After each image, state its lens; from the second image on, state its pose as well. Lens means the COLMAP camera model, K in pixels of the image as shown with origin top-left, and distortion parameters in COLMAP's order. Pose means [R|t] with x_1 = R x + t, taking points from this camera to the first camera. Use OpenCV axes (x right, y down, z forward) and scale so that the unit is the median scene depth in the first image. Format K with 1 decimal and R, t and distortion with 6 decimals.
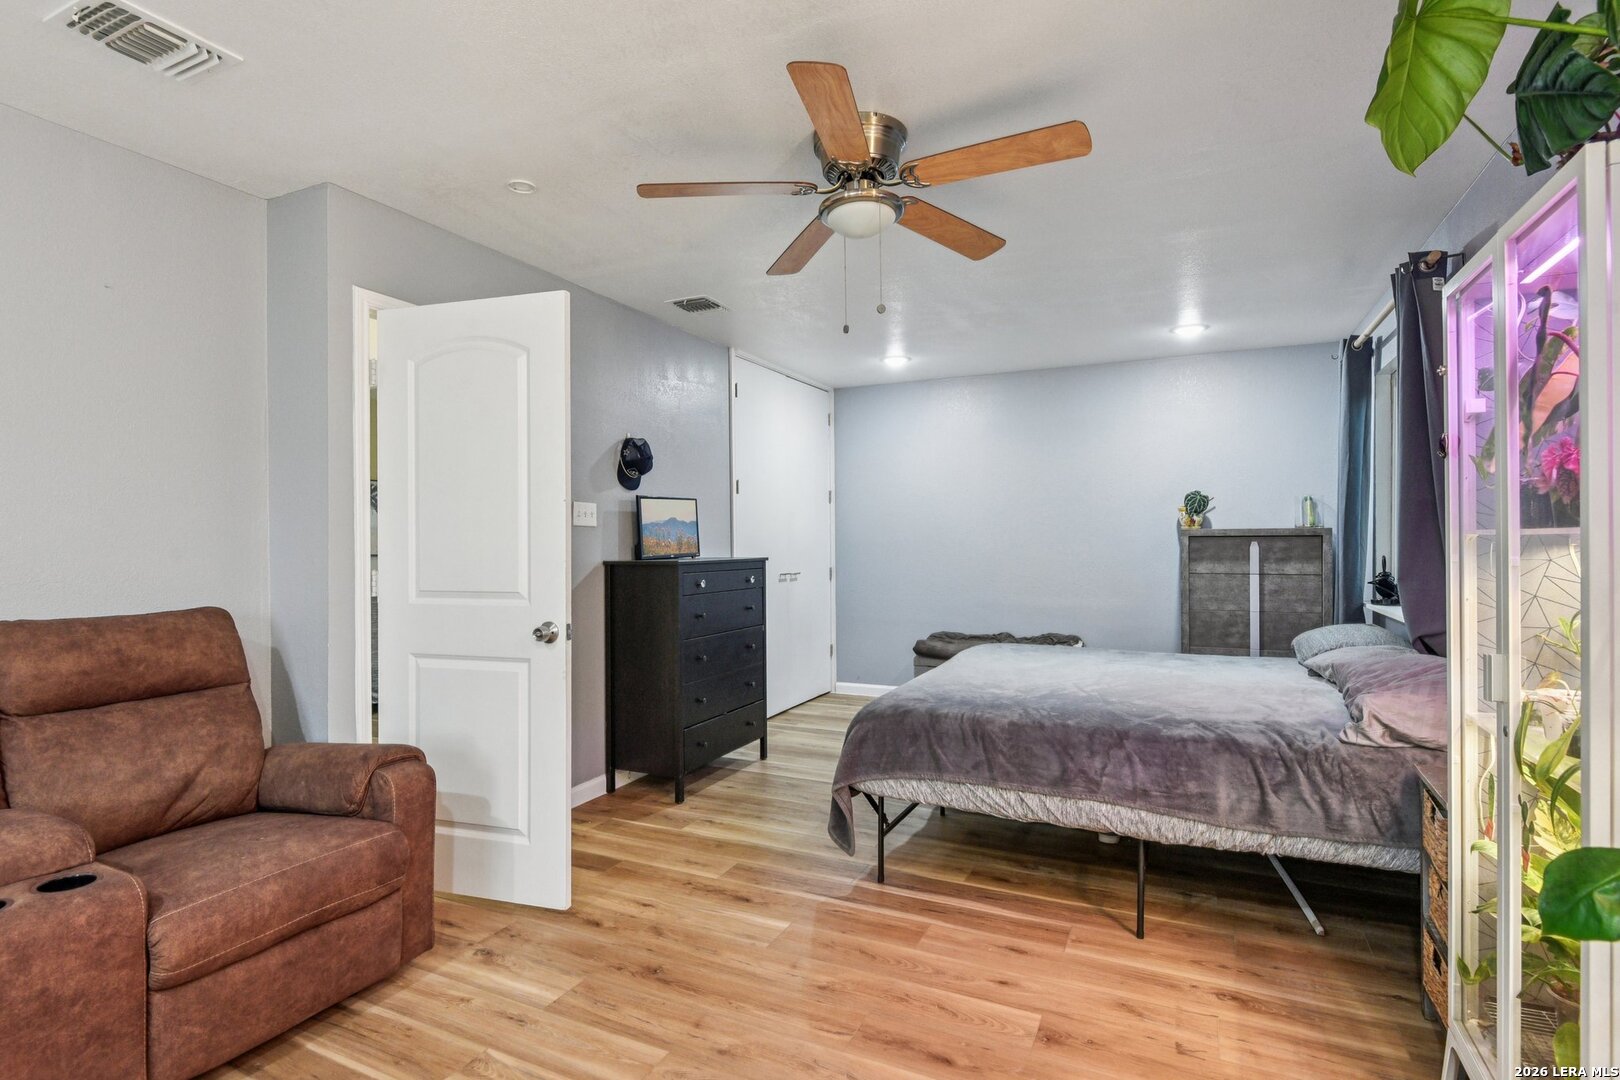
lens RADIAL K [[795.7, 0, 812.0], [0, 795.7, 537.8], [0, 0, 1]] dist [-0.000963, -0.002236]
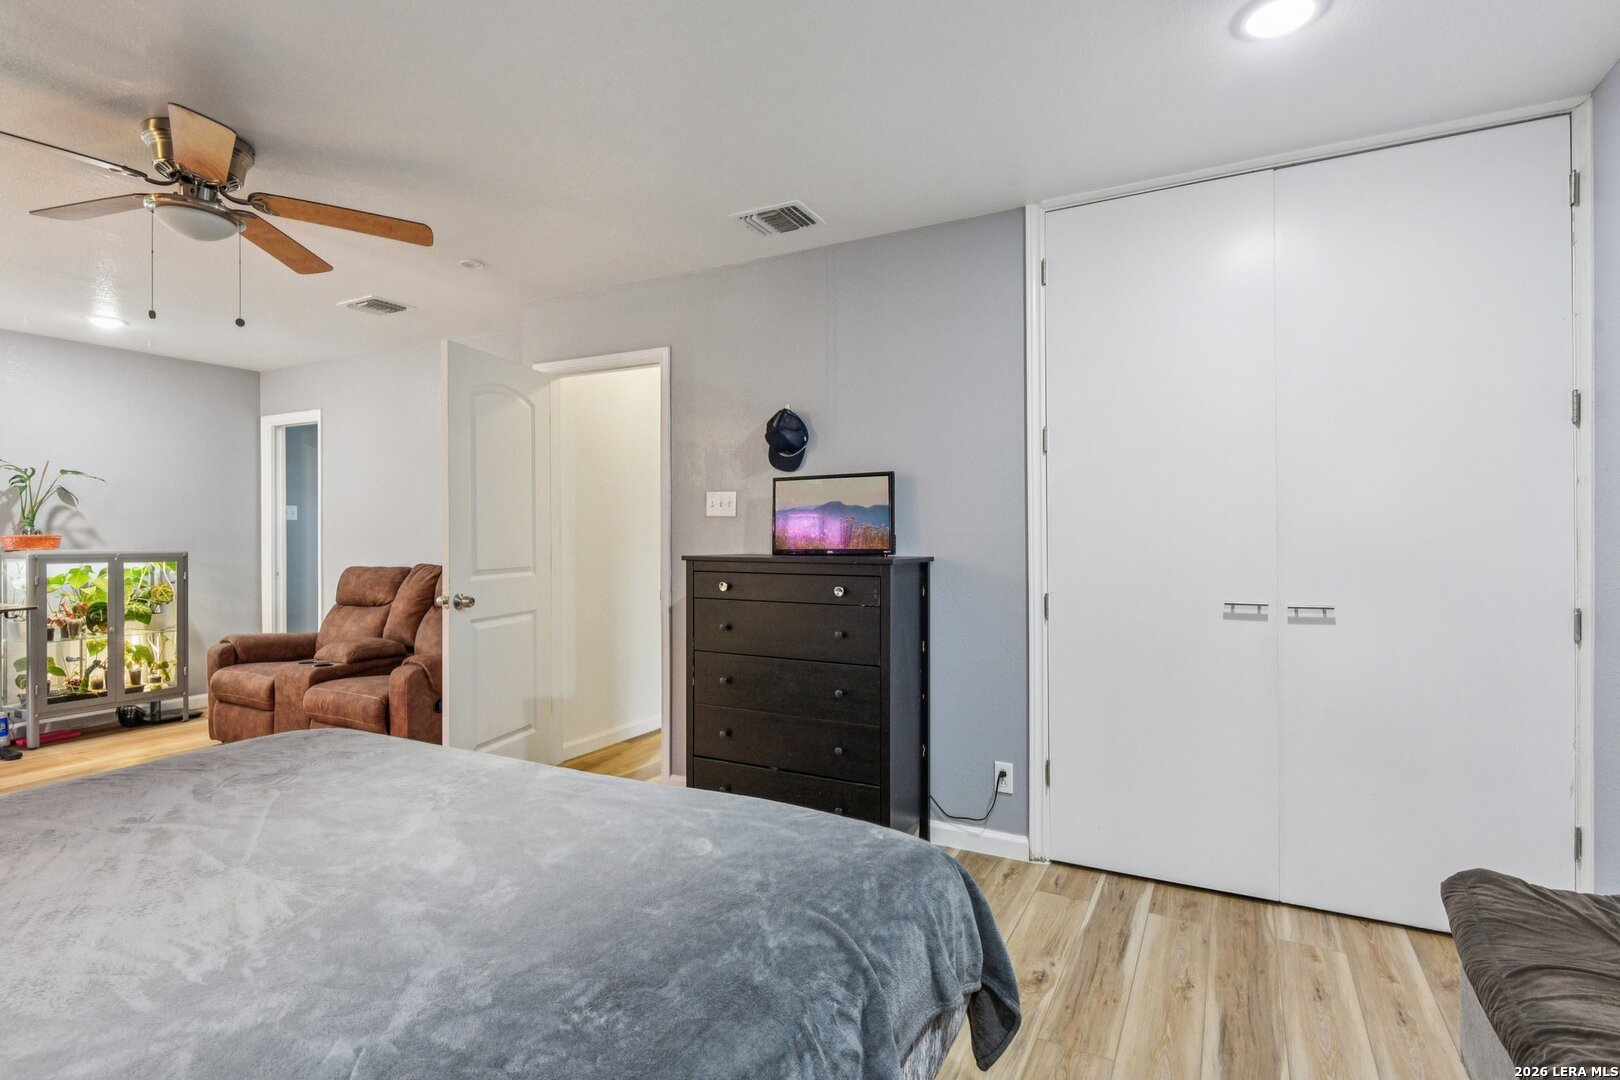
lens RADIAL K [[795.7, 0, 813.5], [0, 795.7, 540.0], [0, 0, 1]] dist [-0.000963, -0.002236]
pose [[-0.034399, 0.009750, -0.999361, 0.870357], [-0.002009, 0.999950, 0.009825, 0.005469], [0.999406, 0.002346, -0.034378, 1.500092]]
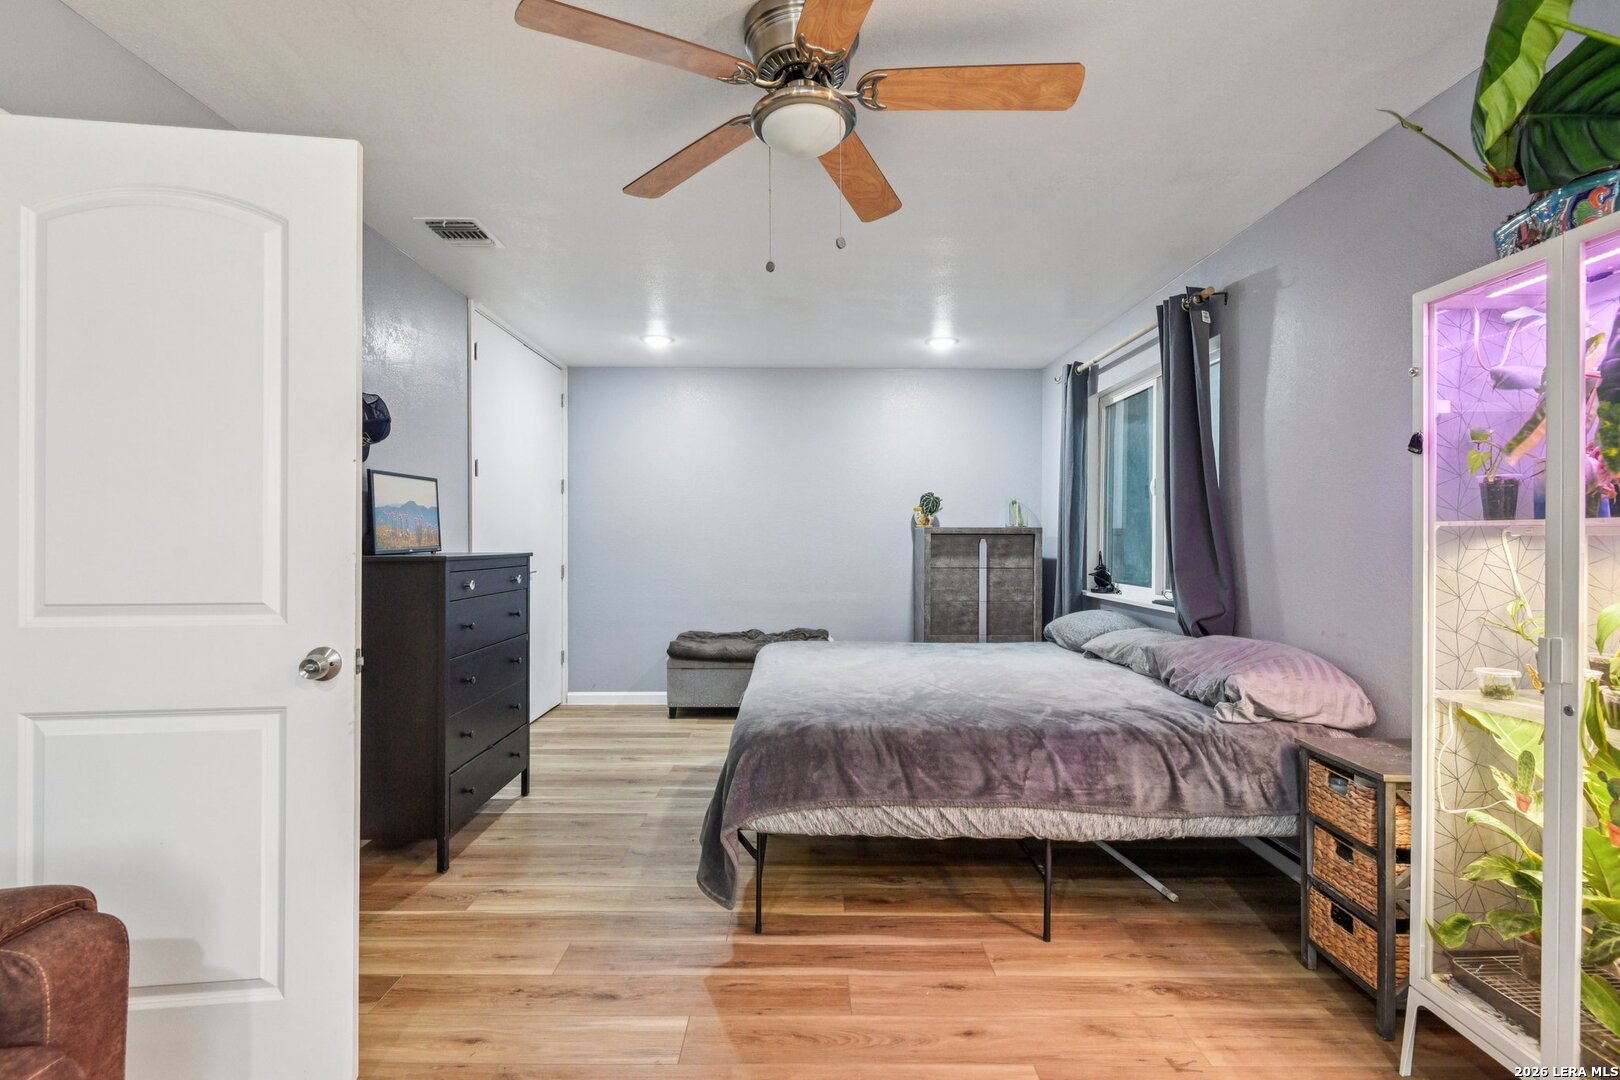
lens RADIAL K [[758.2, 0, 808.0], [0, 758.2, 538.0], [0, 0, 1]] dist [0.006049, -0.005600]
pose [[0.902684, 0.009209, 0.430206, -0.214307], [-0.009442, 0.999954, -0.001595, 0.012441], [-0.430201, -0.002622, 0.902730, 0.242785]]
